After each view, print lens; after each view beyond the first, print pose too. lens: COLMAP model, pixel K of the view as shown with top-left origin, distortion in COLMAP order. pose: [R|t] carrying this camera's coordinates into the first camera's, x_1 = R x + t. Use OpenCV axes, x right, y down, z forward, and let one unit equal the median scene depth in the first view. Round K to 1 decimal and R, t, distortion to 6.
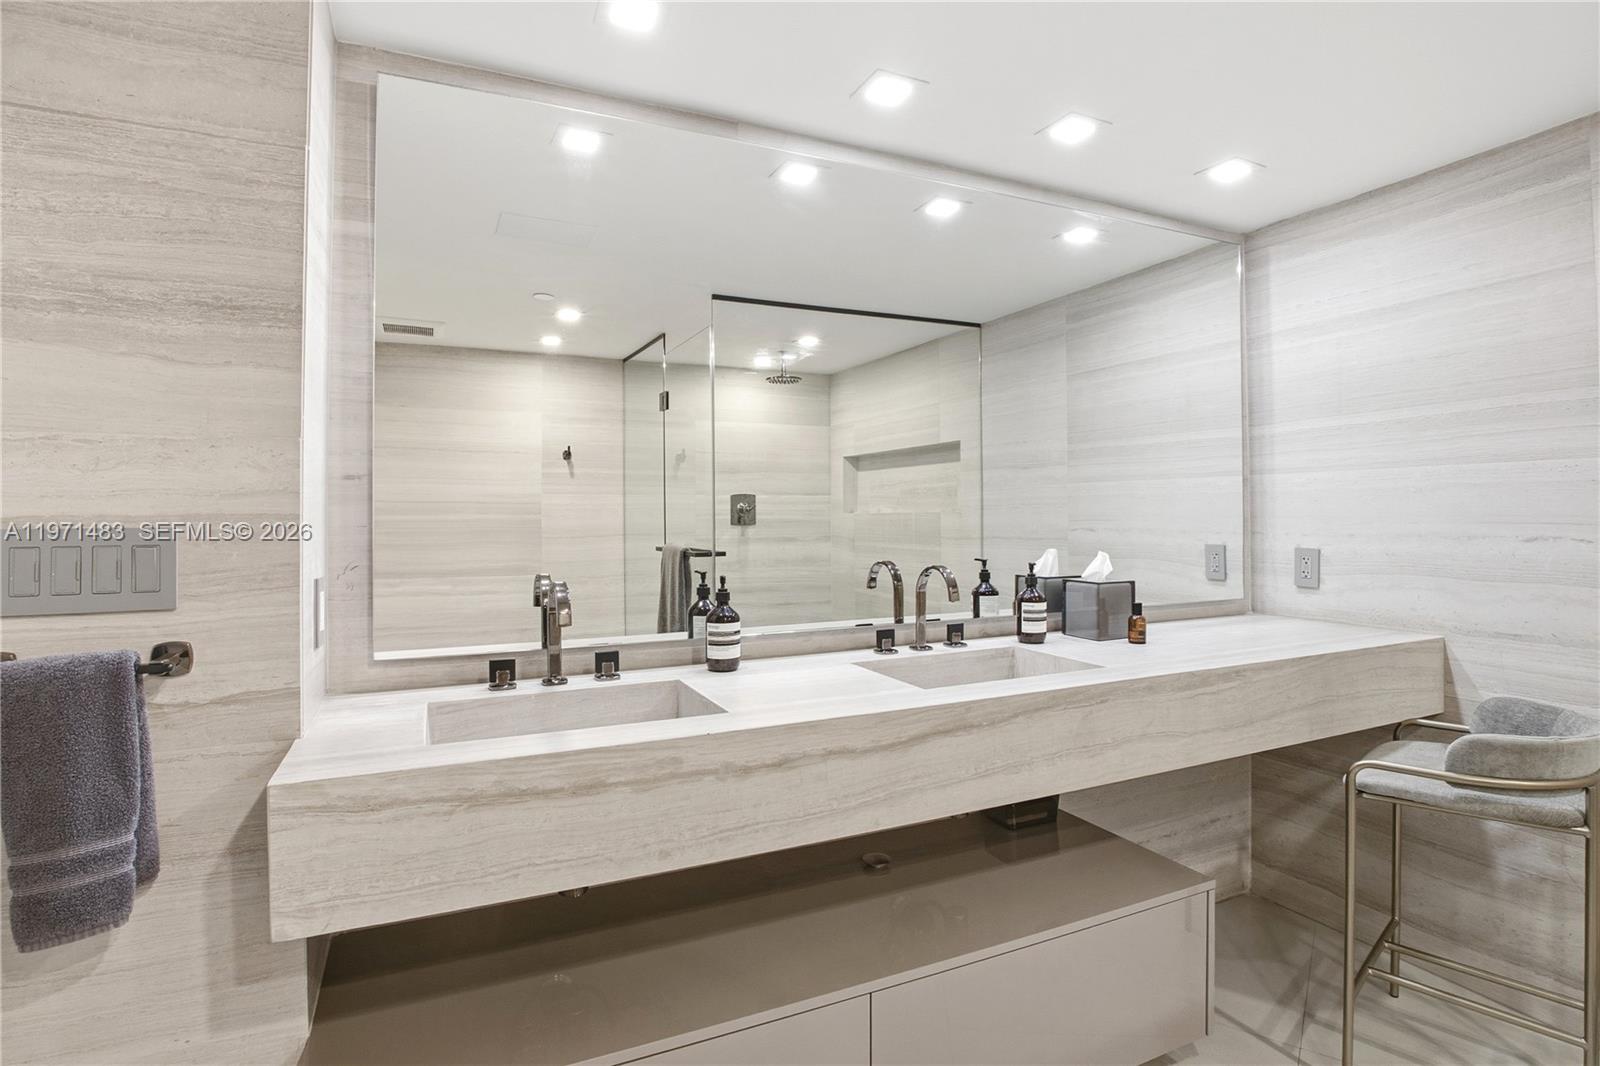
lens RADIAL K [[800.6, 0, 799.9], [0, 800.6, 528.4], [0, 0, 1]] dist [-0.030574, 0.009972]
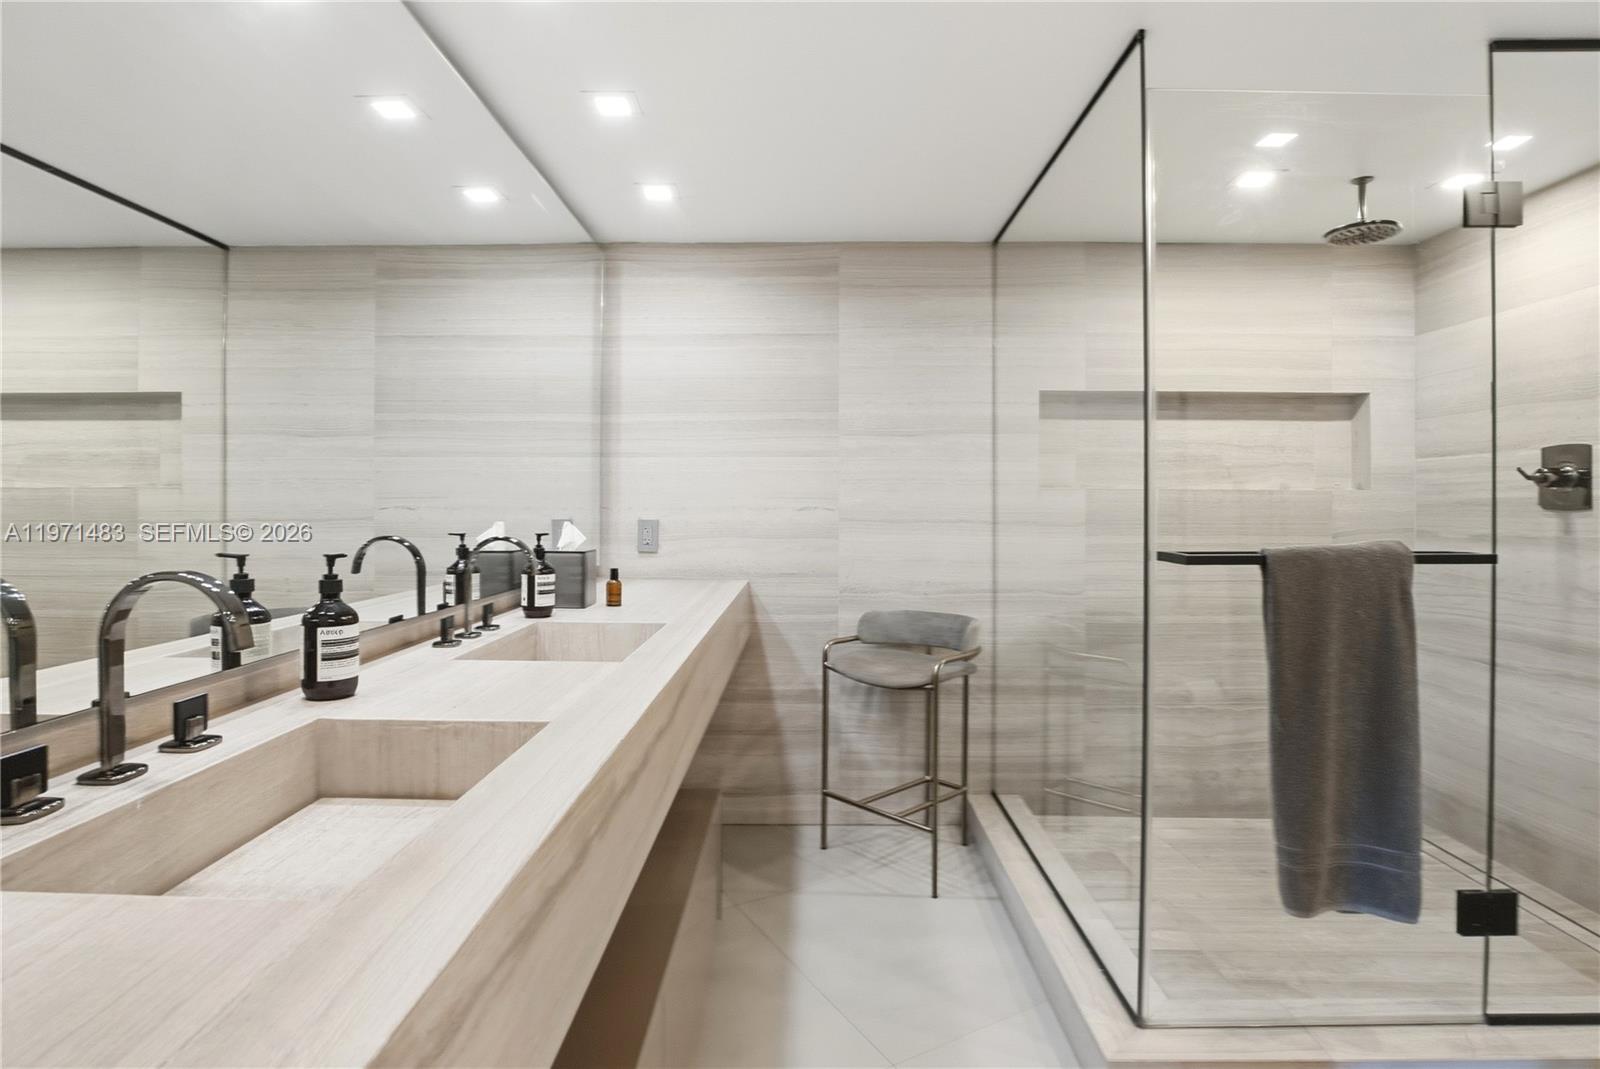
lens RADIAL K [[800.6, 0, 799.9], [0, 800.6, 529.9], [0, 0, 1]] dist [-0.030574, 0.009972]
pose [[0.448491, -0.019999, 0.893564, -0.334851], [0.009292, 0.999800, 0.017713, 0.019836], [-0.893739, 0.000359, 0.448587, 0.235007]]
